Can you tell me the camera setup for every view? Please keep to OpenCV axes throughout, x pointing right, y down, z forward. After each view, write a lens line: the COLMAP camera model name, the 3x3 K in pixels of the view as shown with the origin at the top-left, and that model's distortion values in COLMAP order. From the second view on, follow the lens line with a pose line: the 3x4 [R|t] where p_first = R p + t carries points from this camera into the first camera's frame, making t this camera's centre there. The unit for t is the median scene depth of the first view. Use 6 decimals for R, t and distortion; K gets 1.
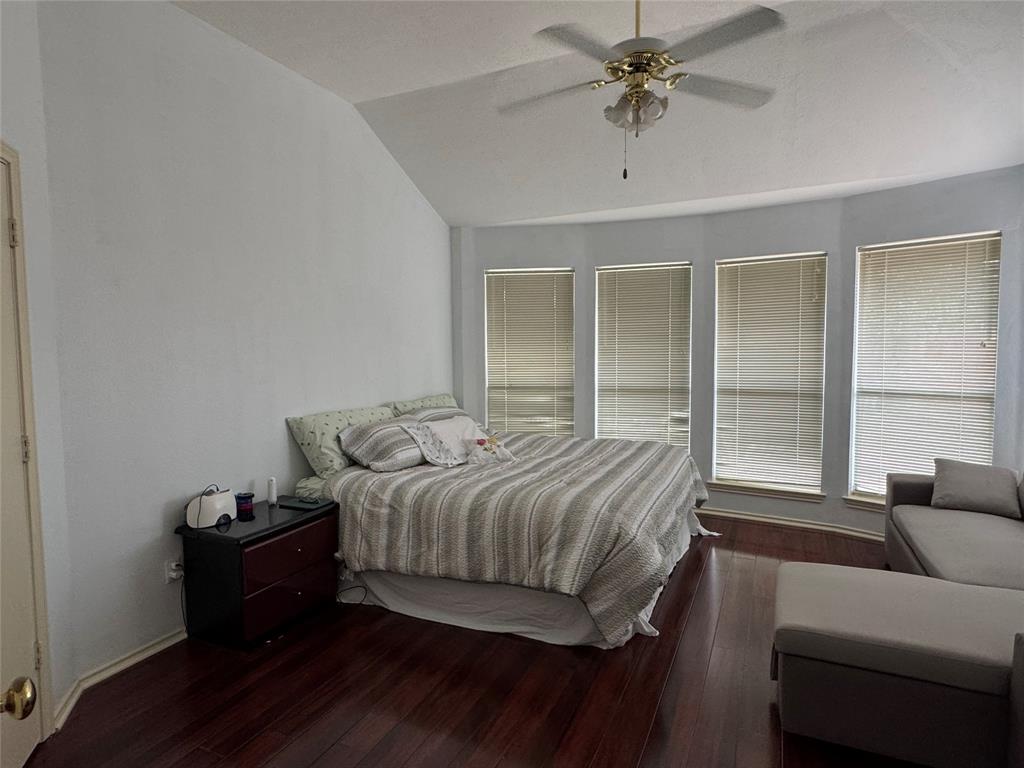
lens RADIAL K [[571.1, 0, 511.8], [0, 571.1, 383.4], [0, 0, 1]] dist [-0.005530, 0.004313]
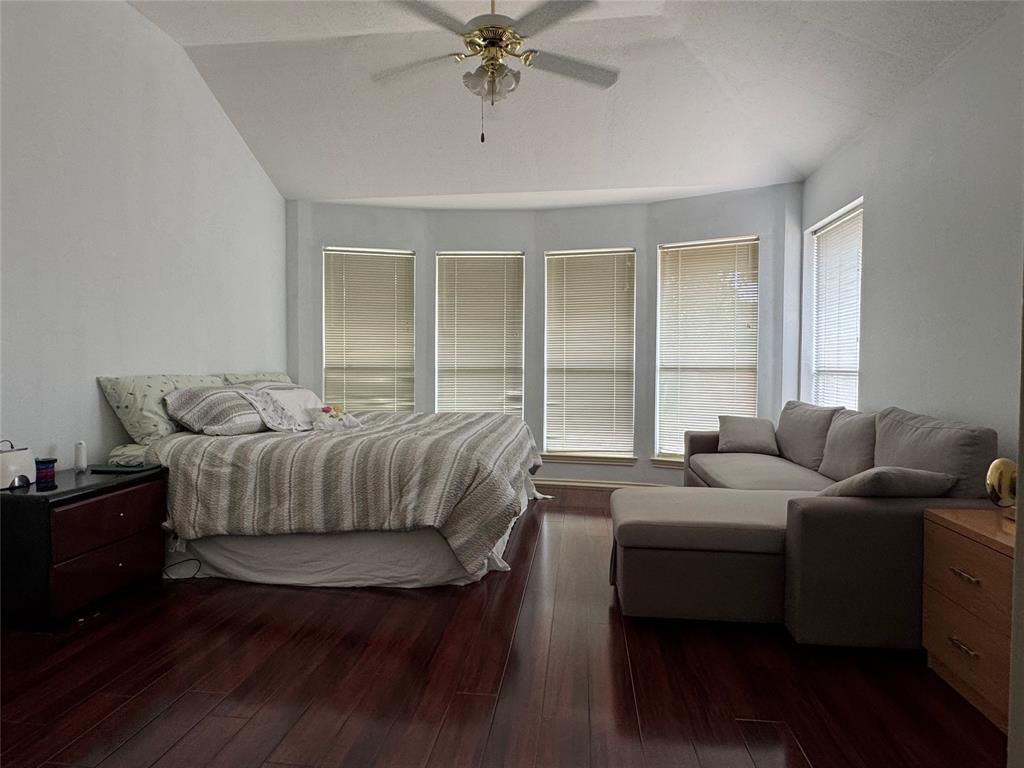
lens RADIAL K [[571.1, 0, 509.7], [0, 571.1, 383.4], [0, 0, 1]] dist [-0.005530, 0.004313]
pose [[0.951374, 0.004906, 0.307998, -0.058381], [0.006999, 0.999271, -0.037535, 0.100173], [-0.307957, 0.037865, 0.950646, -0.025798]]
